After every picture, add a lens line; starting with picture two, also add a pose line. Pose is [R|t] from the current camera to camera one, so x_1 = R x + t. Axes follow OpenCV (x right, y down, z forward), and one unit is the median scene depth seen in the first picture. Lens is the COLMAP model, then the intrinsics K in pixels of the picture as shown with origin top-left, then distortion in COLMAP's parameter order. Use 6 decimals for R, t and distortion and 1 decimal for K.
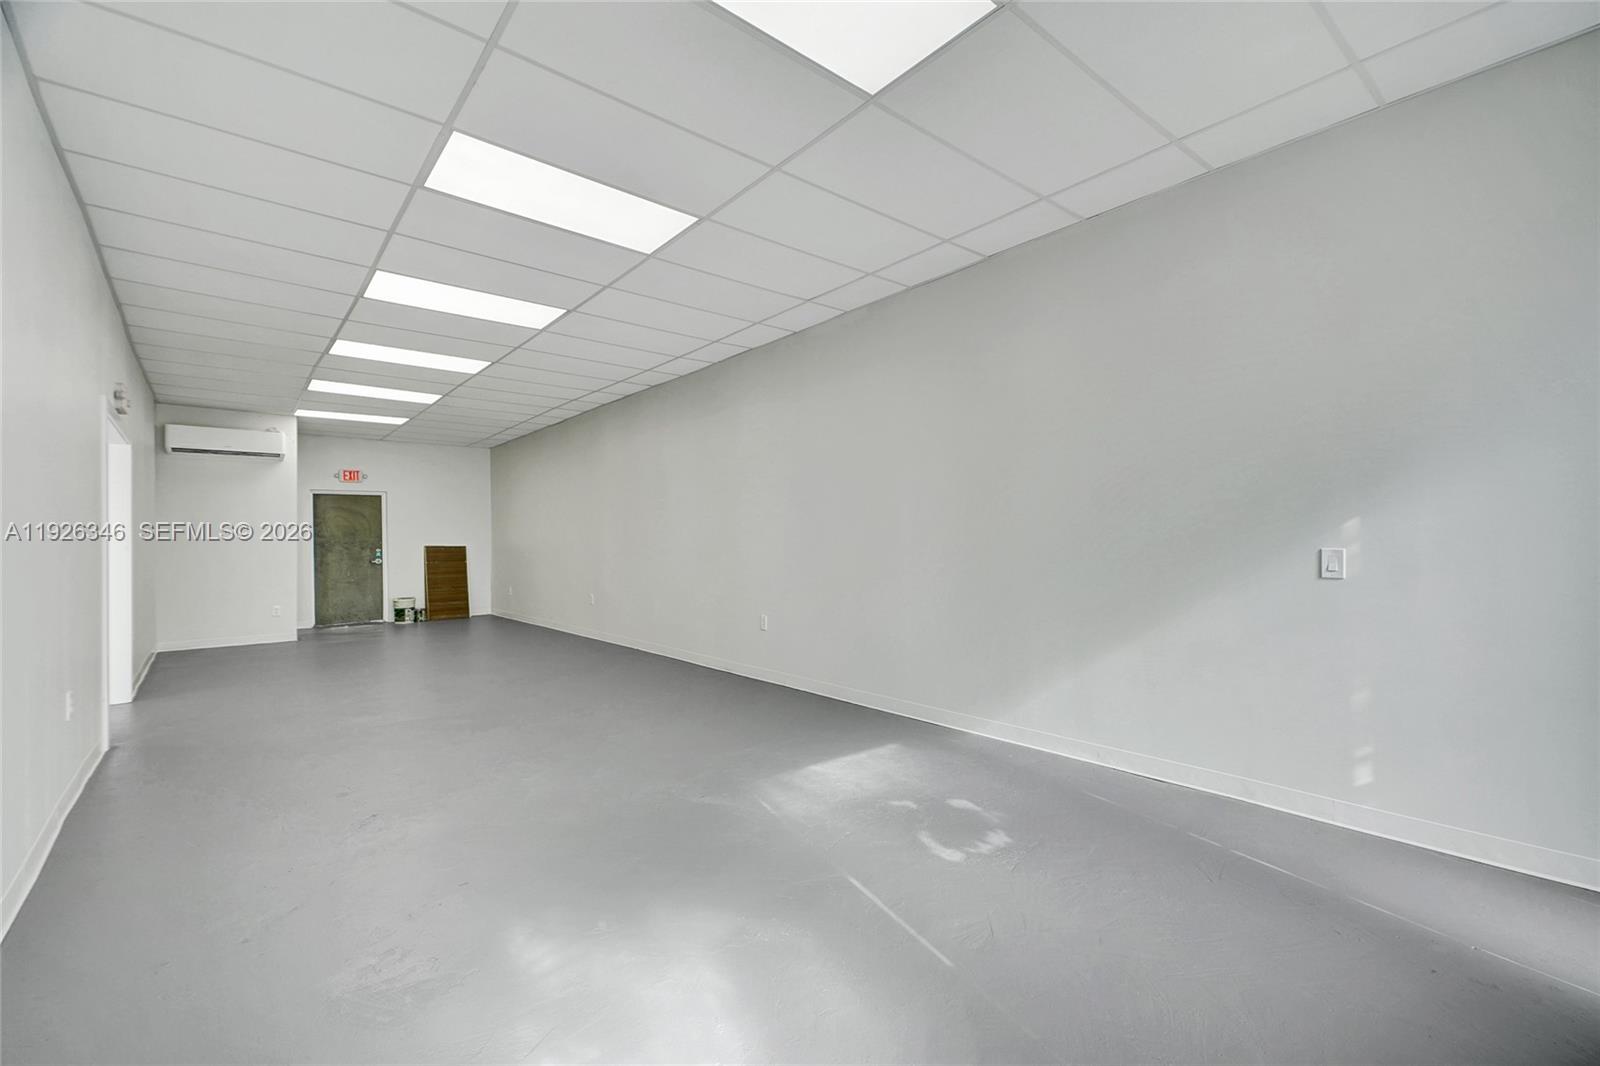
lens RADIAL K [[699.8, 0, 800.0], [0, 699.8, 533.0], [0, 0, 1]] dist [0.038674, 0.000057]
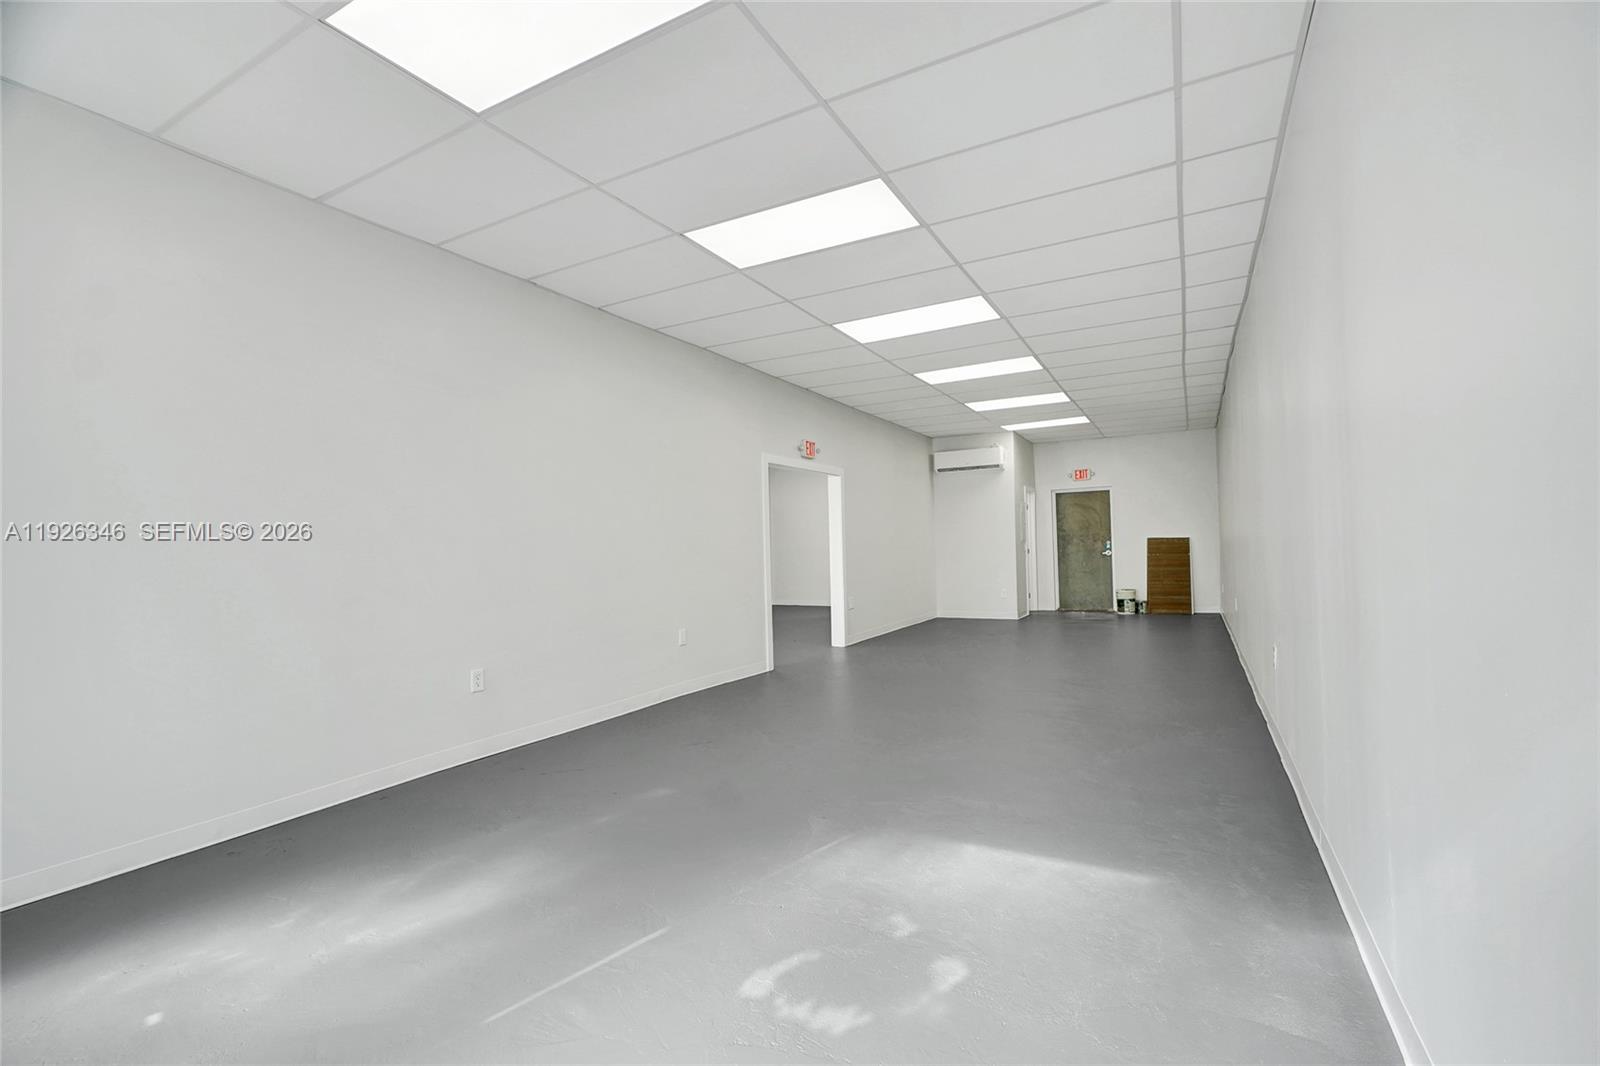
lens RADIAL K [[715.0, 0, 805.6], [0, 715.0, 541.4], [0, 0, 1]] dist [-0.019346, 0.013644]
pose [[0.366194, -0.007268, -0.930510, 0.228477], [0.035171, 0.999363, 0.006035, 0.000693], [0.929874, -0.034937, 0.366216, 0.201064]]
